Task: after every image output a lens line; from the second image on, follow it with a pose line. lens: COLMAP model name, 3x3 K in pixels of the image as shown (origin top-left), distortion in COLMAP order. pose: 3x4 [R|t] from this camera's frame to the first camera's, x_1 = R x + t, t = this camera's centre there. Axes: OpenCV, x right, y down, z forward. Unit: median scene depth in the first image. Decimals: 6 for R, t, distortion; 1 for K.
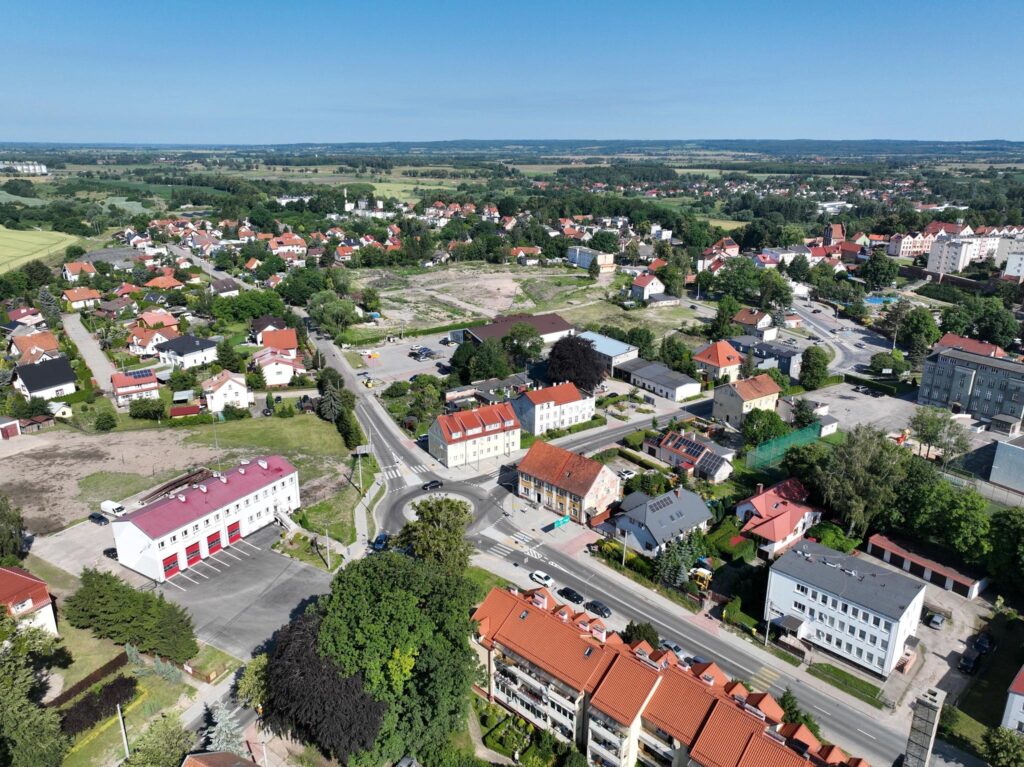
lens RADIAL K [[715.9, 0, 511.3], [0, 715.9, 385.2], [0, 0, 1]] dist [0.002745, 0.011120]
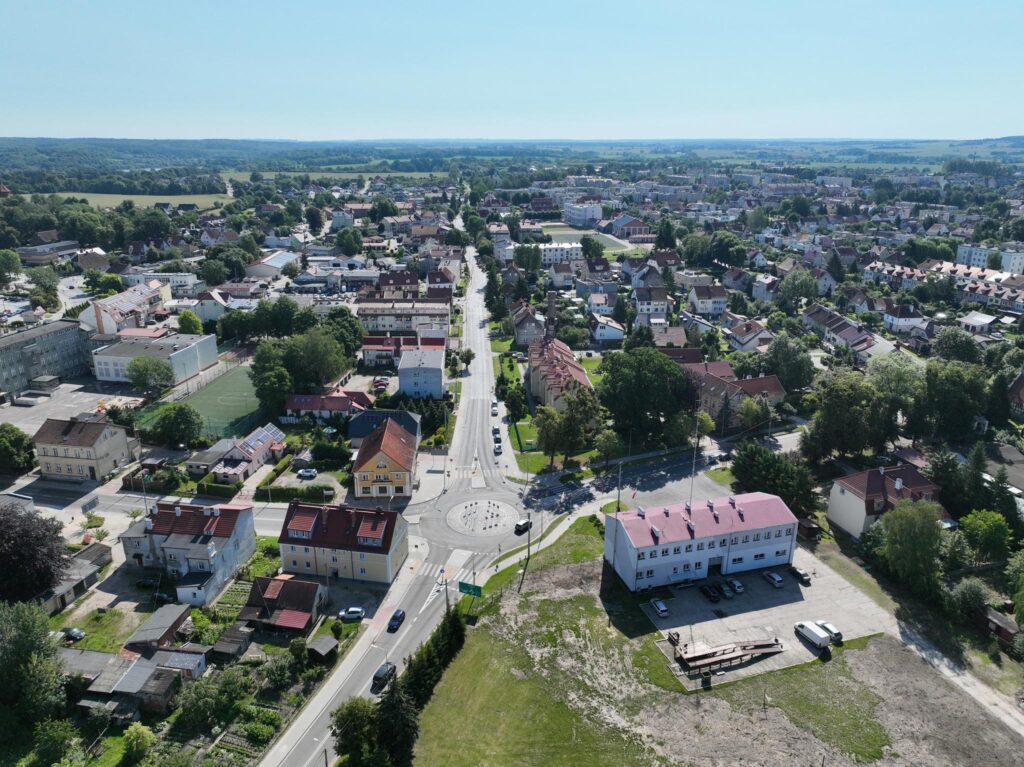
lens RADIAL K [[715.9, 0, 511.3], [0, 715.9, 385.2], [0, 0, 1]] dist [0.002745, 0.011120]
pose [[-0.737009, -0.227304, 0.636514, -0.487363], [0.205920, 0.821464, 0.531783, -0.334006], [-0.643750, 0.523000, -0.558620, 0.978466]]
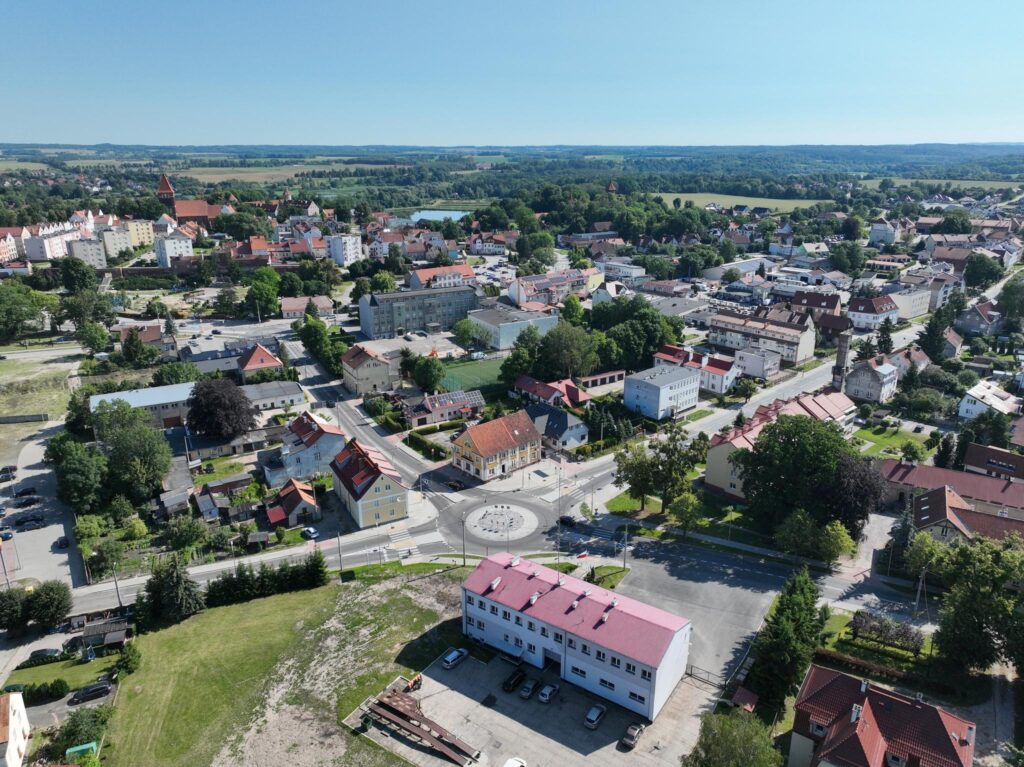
lens RADIAL K [[717.3, 0, 512.0], [0, 717.3, 383.5], [0, 0, 1]] dist [0.002788, 0.009155]
pose [[0.060865, -0.319233, 0.945720, -0.661068], [0.321064, 0.903384, 0.284279, -0.185487], [-0.945099, 0.286334, 0.157479, 0.534376]]
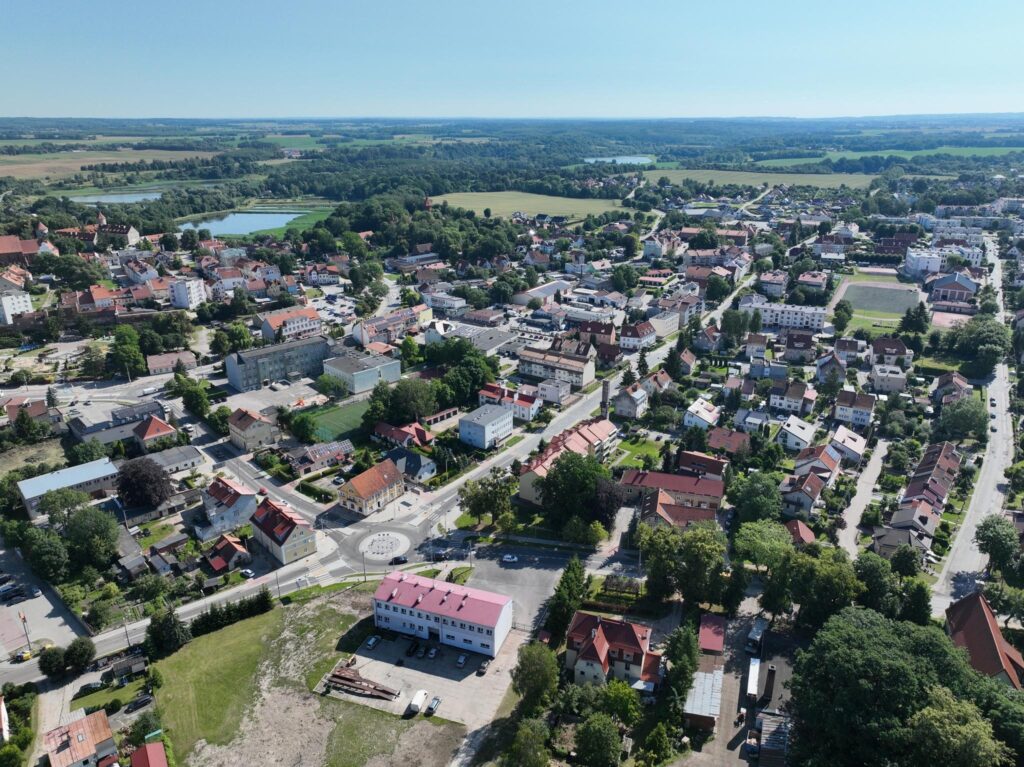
lens RADIAL K [[715.9, 0, 511.3], [0, 715.9, 385.2], [0, 0, 1]] dist [0.002745, 0.011120]
pose [[-0.189110, -0.350564, 0.917247, -0.910667], [0.313104, 0.863817, 0.394697, -0.395291], [-0.930701, 0.361835, -0.053594, 0.500605]]
